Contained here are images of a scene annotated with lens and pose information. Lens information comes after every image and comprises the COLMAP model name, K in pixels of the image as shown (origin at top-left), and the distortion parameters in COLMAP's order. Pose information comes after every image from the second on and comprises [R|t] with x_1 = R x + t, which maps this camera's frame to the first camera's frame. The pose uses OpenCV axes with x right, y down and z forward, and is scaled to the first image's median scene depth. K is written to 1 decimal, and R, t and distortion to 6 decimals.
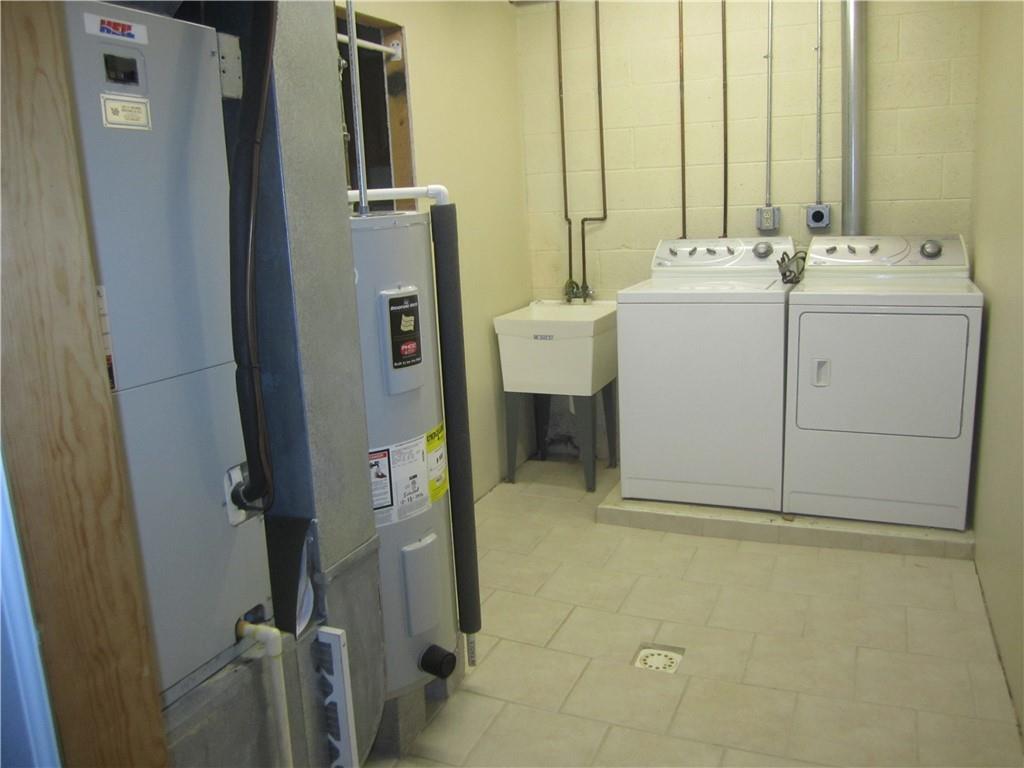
lens RADIAL K [[854.8, 0, 512.0], [0, 854.8, 383.3], [0, 0, 1]] dist [-0.033268, -0.004499]
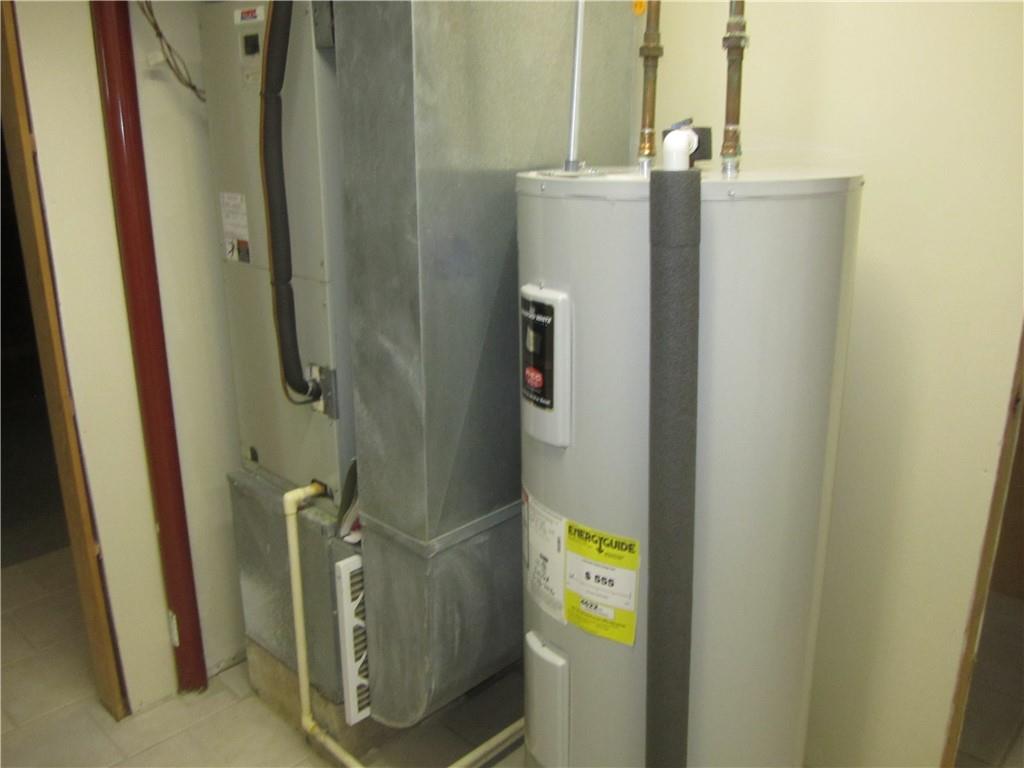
lens RADIAL K [[854.8, 0, 512.0], [0, 854.8, 383.0], [0, 0, 1]] dist [-0.033268, -0.004499]
pose [[-0.358250, 0.318433, -0.877643, 0.450197], [-0.169803, 0.902136, 0.396633, -0.284667], [0.918054, 0.291120, -0.269119, 1.109591]]
